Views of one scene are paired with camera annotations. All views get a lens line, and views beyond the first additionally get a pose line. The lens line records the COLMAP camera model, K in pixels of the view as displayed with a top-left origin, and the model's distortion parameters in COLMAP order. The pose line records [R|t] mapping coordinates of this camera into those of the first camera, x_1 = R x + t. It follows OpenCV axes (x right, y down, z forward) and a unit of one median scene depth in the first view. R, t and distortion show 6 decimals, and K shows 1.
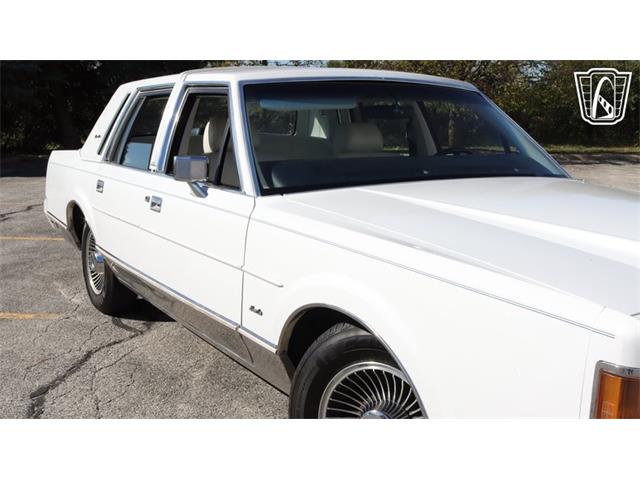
lens RADIAL K [[774.3, 0, 318.2], [0, 774.3, 236.2], [0, 0, 1]] dist [-0.057791, 0.000000]
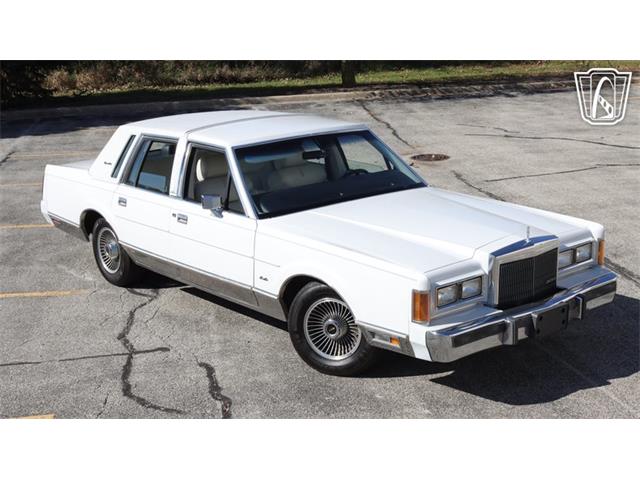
lens RADIAL K [[983.5, 0, 324.3], [0, 983.5, 243.5], [0, 0, 1]] dist [-0.027188, 0.000000]
pose [[0.987184, -0.075051, 0.140840, -0.211305], [0.062709, 0.993955, 0.090117, -0.161599], [-0.146752, -0.080130, 0.985922, -1.147850]]
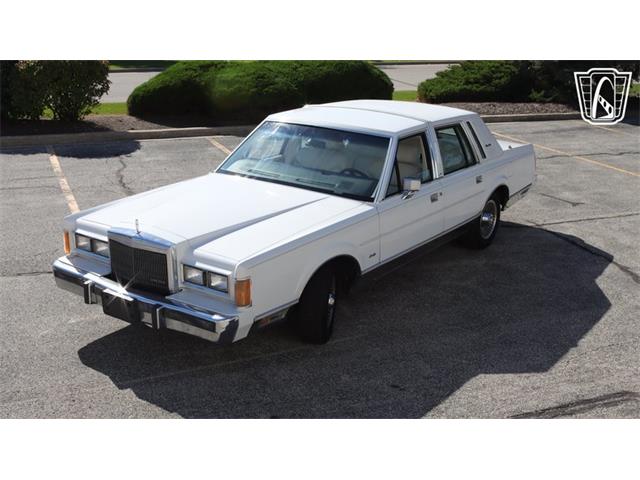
lens RADIAL K [[774.3, 0, 316.5], [0, 774.3, 244.8], [0, 0, 1]] dist [-0.057791, 0.000000]
pose [[0.405739, 0.276791, -0.871070, 1.856362], [-0.164907, 0.959571, 0.228100, -0.363766], [0.898989, 0.051096, 0.434980, 0.191551]]
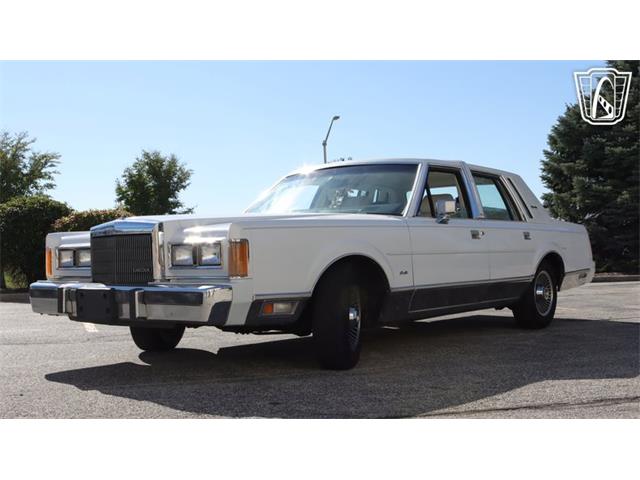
lens RADIAL K [[774.3, 0, 317.3], [0, 774.3, 241.3], [0, 0, 1]] dist [-0.057791, 0.000000]
pose [[0.346652, -0.031195, -0.937475, 1.718270], [-0.129553, 0.988276, -0.080790, 0.113834], [0.929004, 0.149458, 0.338546, 0.404184]]
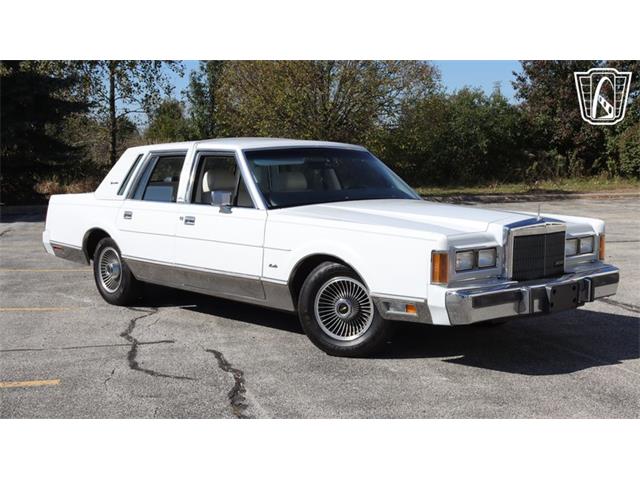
lens RADIAL K [[901.6, 0, 319.9], [0, 901.6, 237.7], [0, 0, 1]] dist [-0.047026, 0.000000]
pose [[0.981178, -0.030108, 0.190745, -0.309620], [0.043455, 0.996861, -0.066180, 0.140220], [-0.188154, 0.073223, 0.979406, -0.998403]]
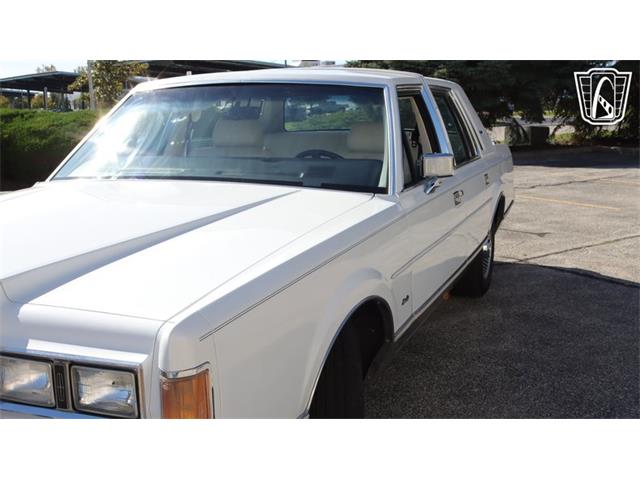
lens RADIAL K [[774.3, 0, 317.9], [0, 774.3, 244.0], [0, 0, 1]] dist [-0.057791, 0.000000]
pose [[0.619232, 0.127848, -0.774730, 0.986449], [-0.109274, 0.991086, 0.076210, -0.079940], [0.777567, 0.037466, 0.627683, 0.457727]]
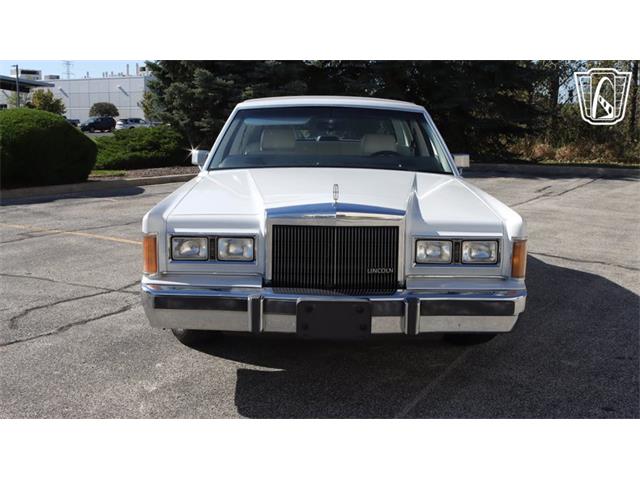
lens RADIAL K [[774.3, 0, 322.9], [0, 774.3, 235.3], [0, 0, 1]] dist [-0.057791, 0.000000]
pose [[0.858609, 0.079788, -0.506385, 0.893157], [-0.088558, 0.996048, 0.006785, 0.049082], [0.504925, 0.039019, 0.862281, -0.341529]]
